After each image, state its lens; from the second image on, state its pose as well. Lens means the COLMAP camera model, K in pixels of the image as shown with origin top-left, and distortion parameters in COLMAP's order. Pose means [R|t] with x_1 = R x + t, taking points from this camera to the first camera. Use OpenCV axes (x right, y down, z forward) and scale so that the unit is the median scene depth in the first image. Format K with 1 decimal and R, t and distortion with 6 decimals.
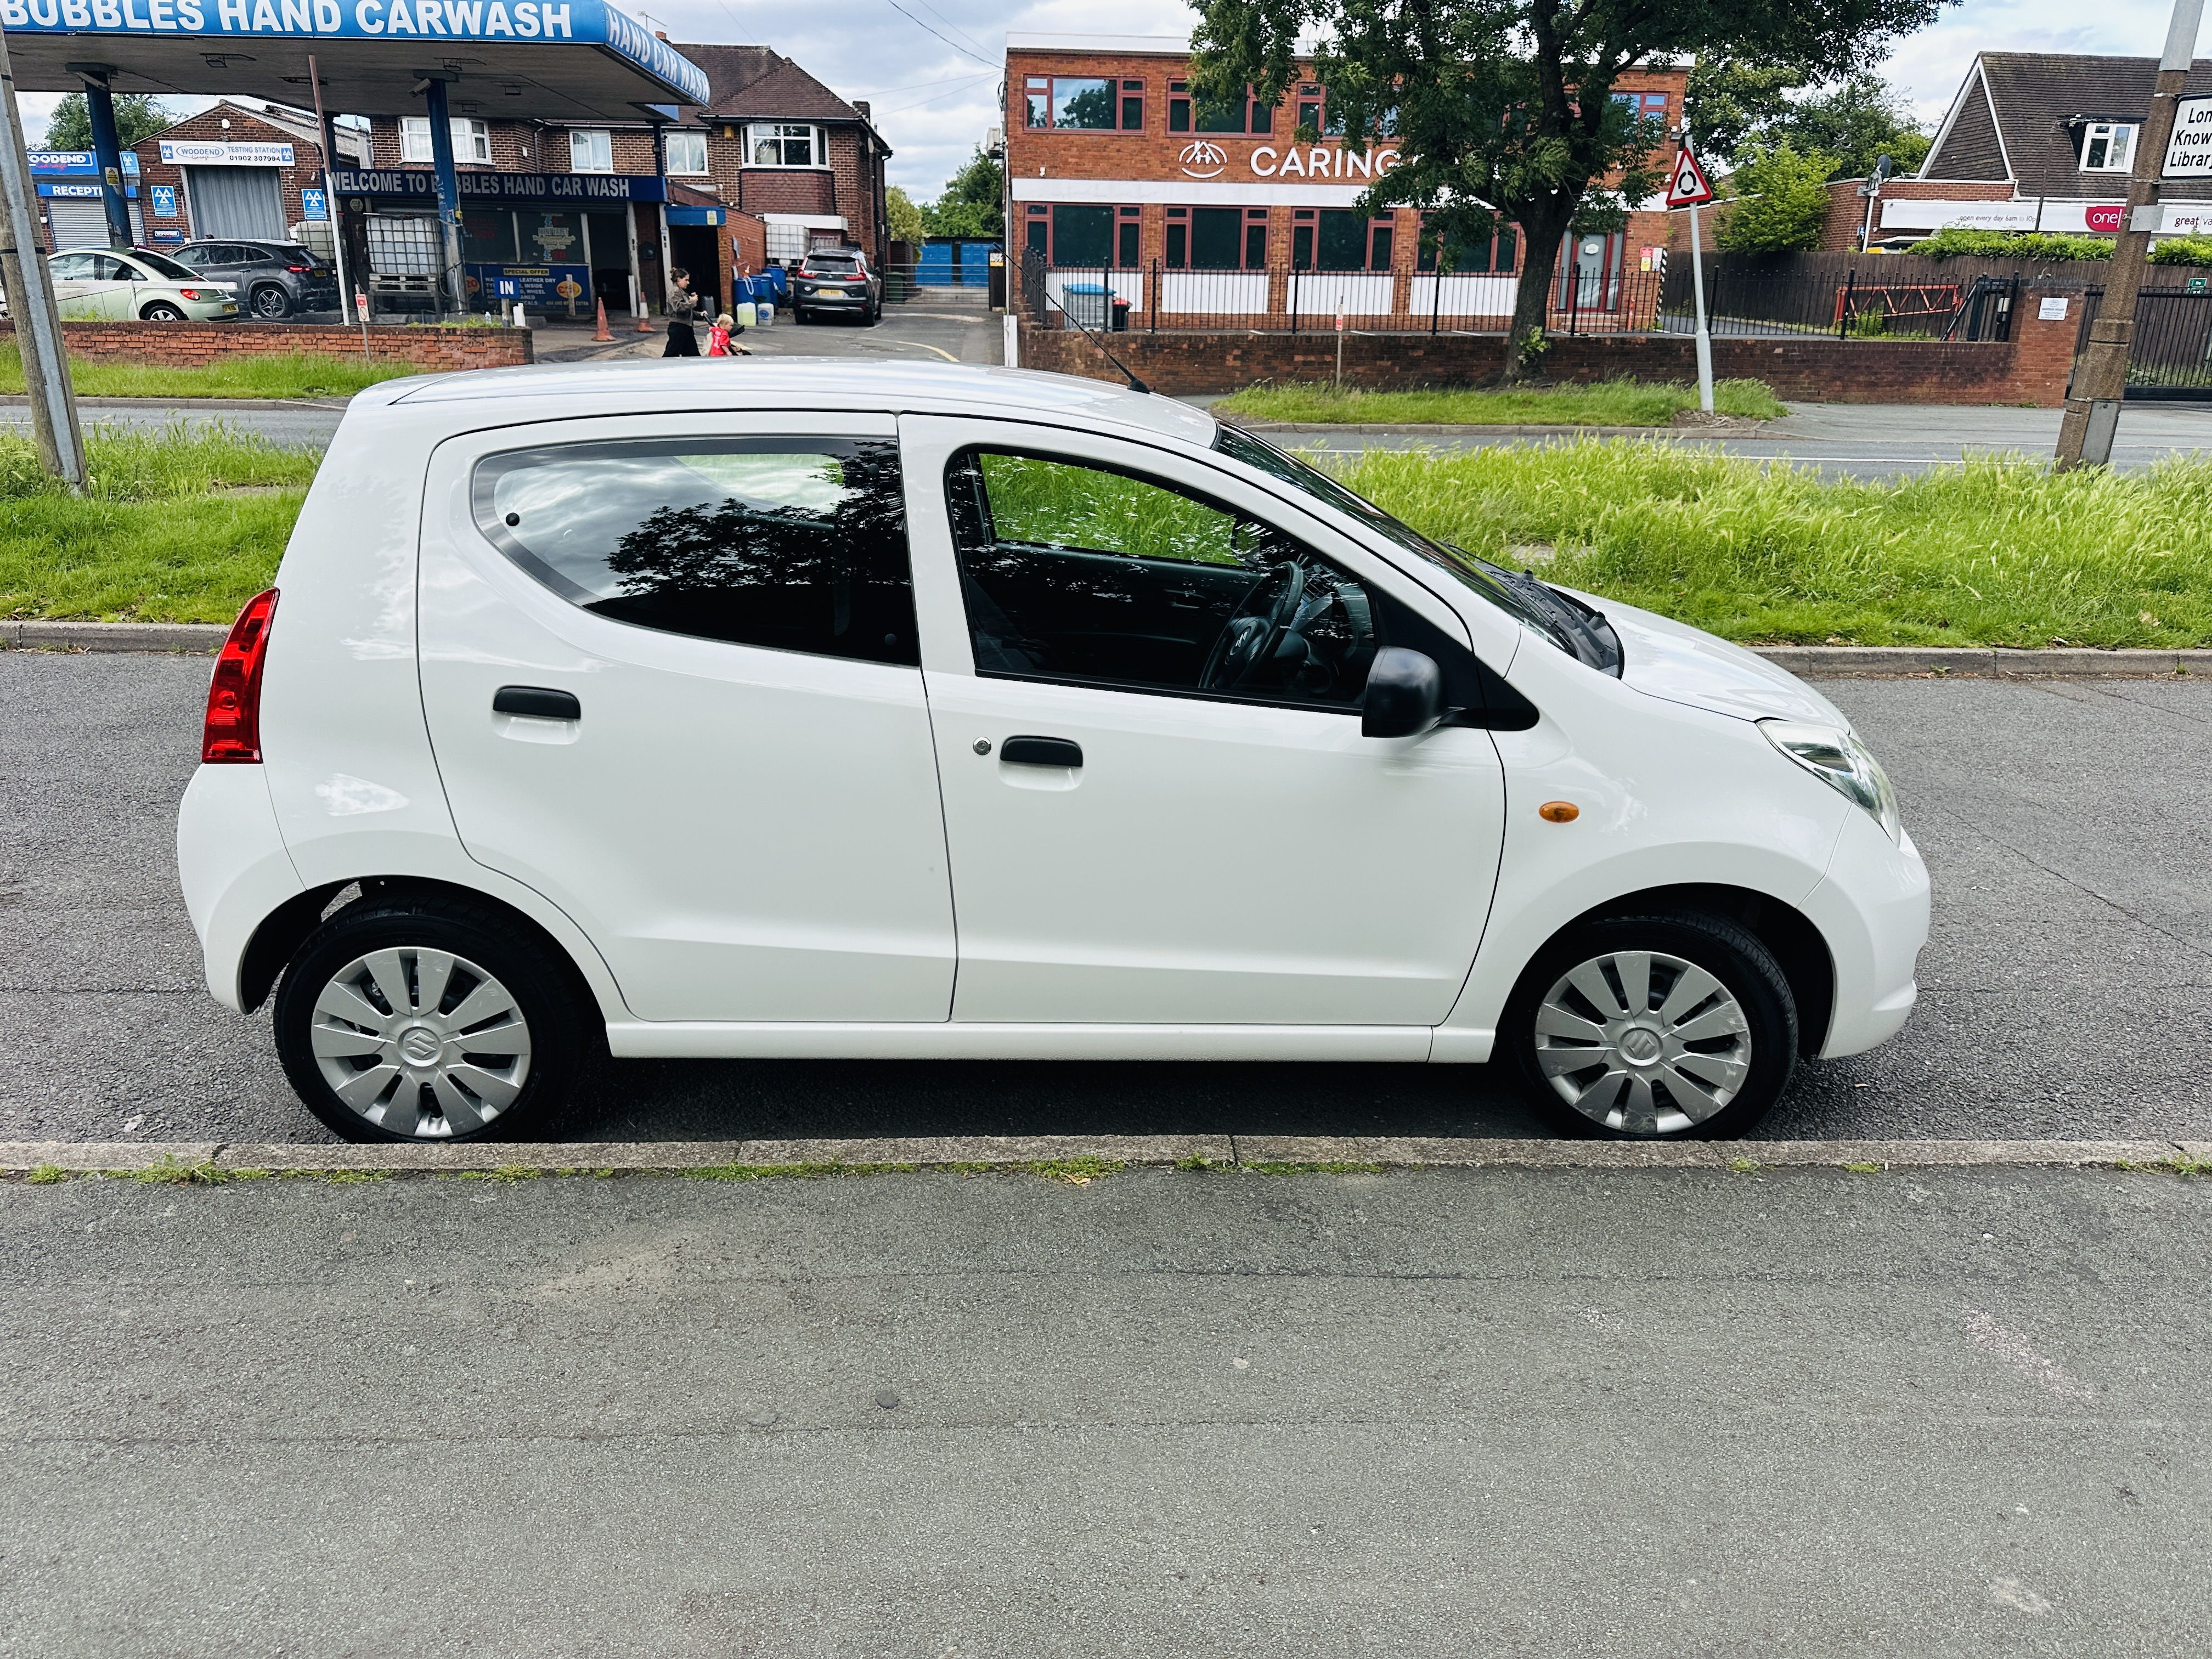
lens RADIAL K [[1571.2, 0, 1107.0], [0, 1571.2, 830.0], [0, 0, 1]] dist [0.031100, -0.033473]
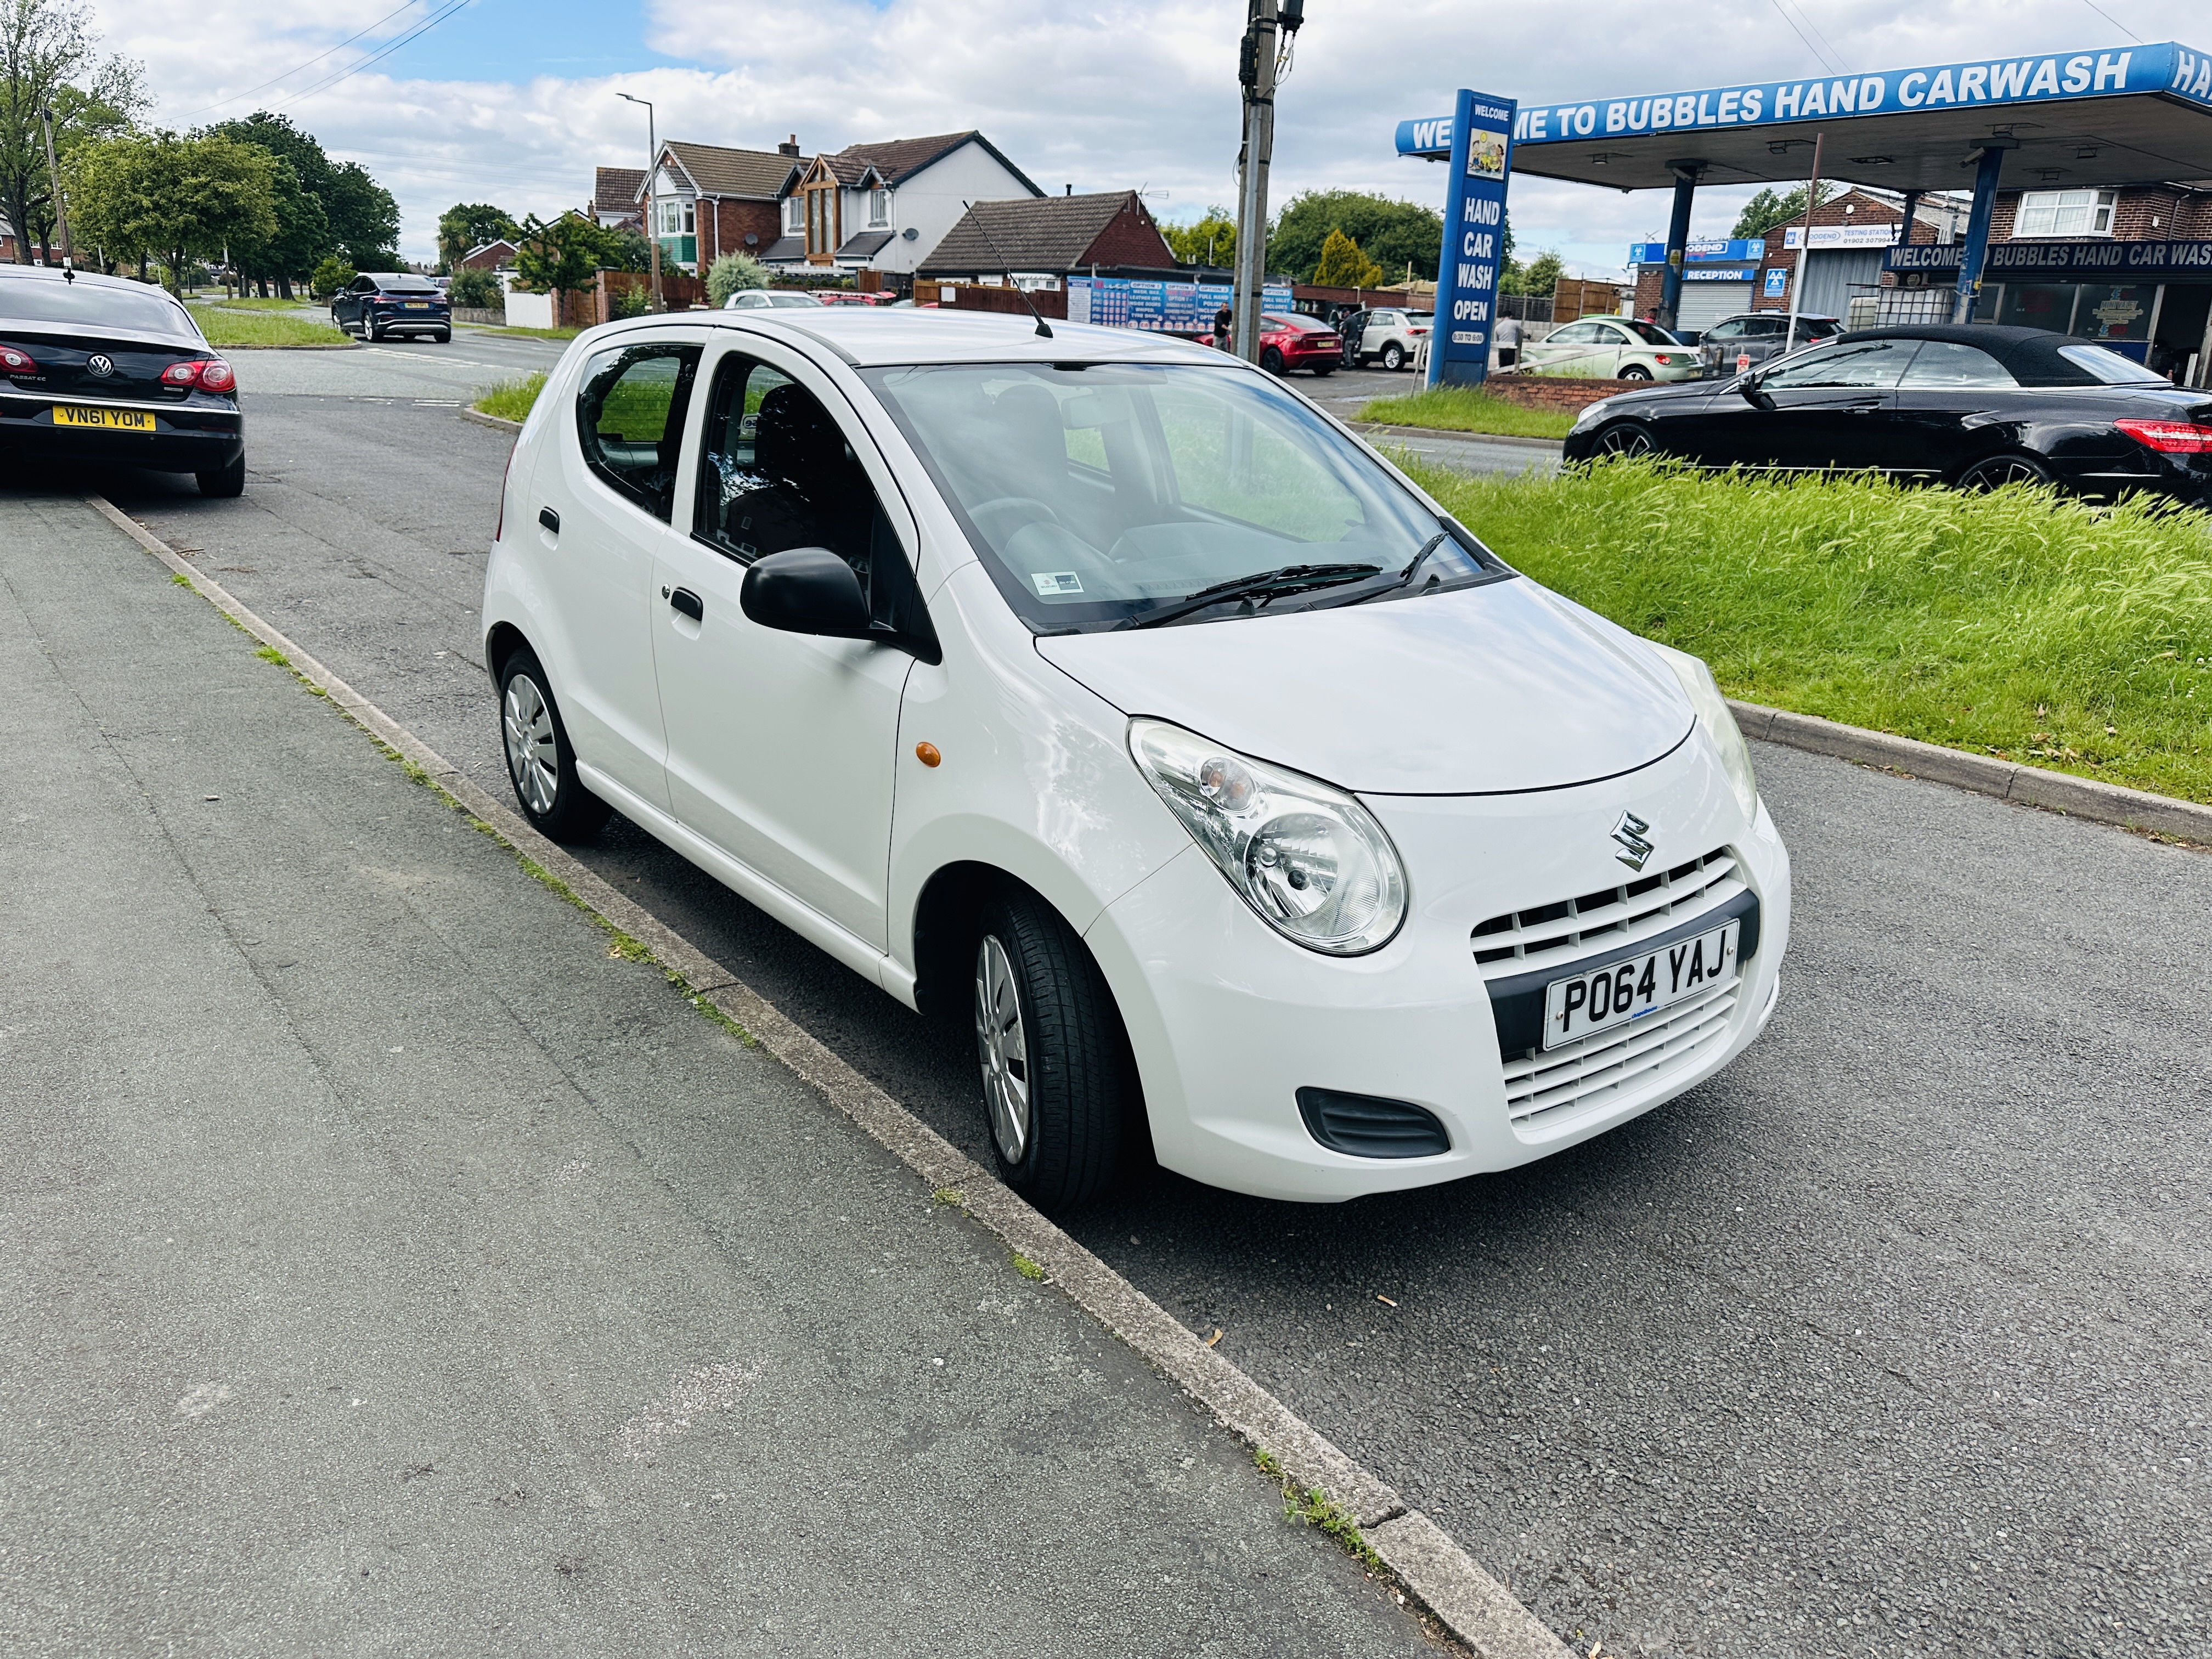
lens RADIAL K [[1571.2, 0, 1099.9], [0, 1571.2, 831.6], [0, 0, 1]] dist [0.031100, -0.033473]
pose [[0.577628, 0.250360, -0.776960, 0.134415], [-0.288328, 0.953030, 0.092738, -0.010350], [0.763684, 0.170451, 0.622682, 0.061793]]
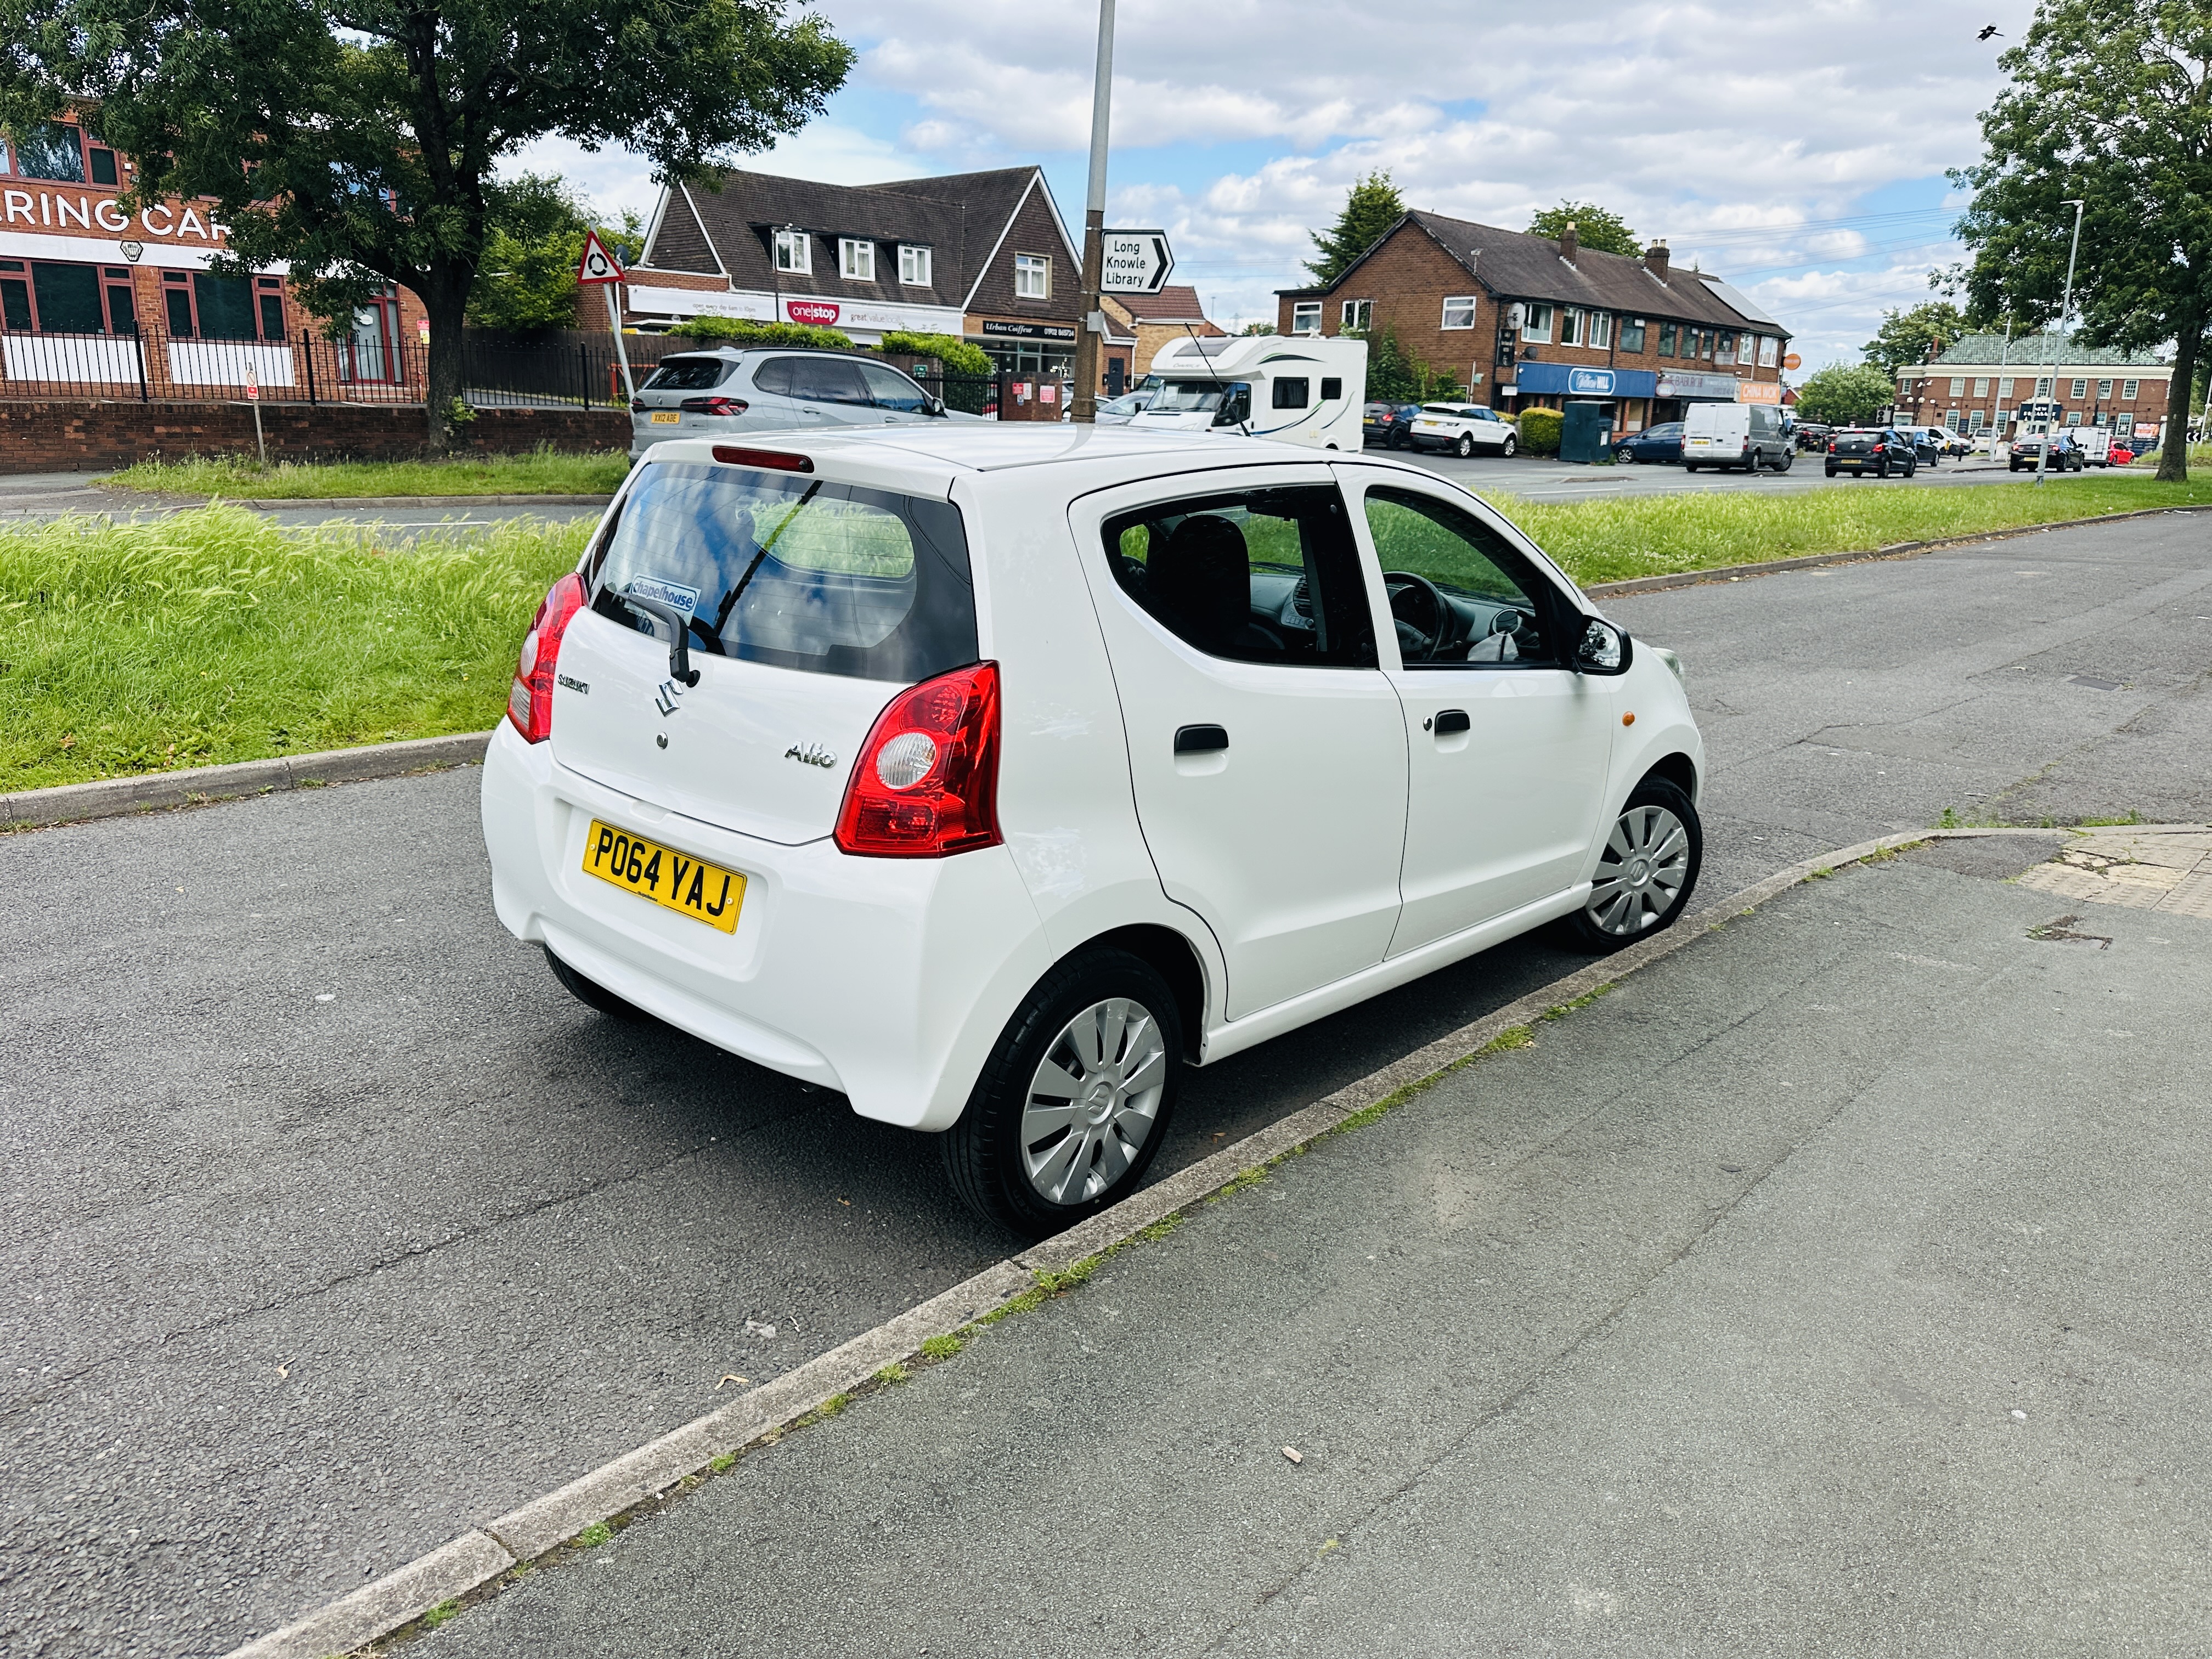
lens RADIAL K [[1571.2, 0, 1102.8], [0, 1571.2, 810.8], [0, 0, 1]] dist [0.031100, -0.033473]
pose [[0.714782, -0.173838, 0.677398, -0.134454], [0.209614, 0.977335, 0.029627, -0.009233], [-0.667195, 0.120815, 0.735020, 0.030562]]
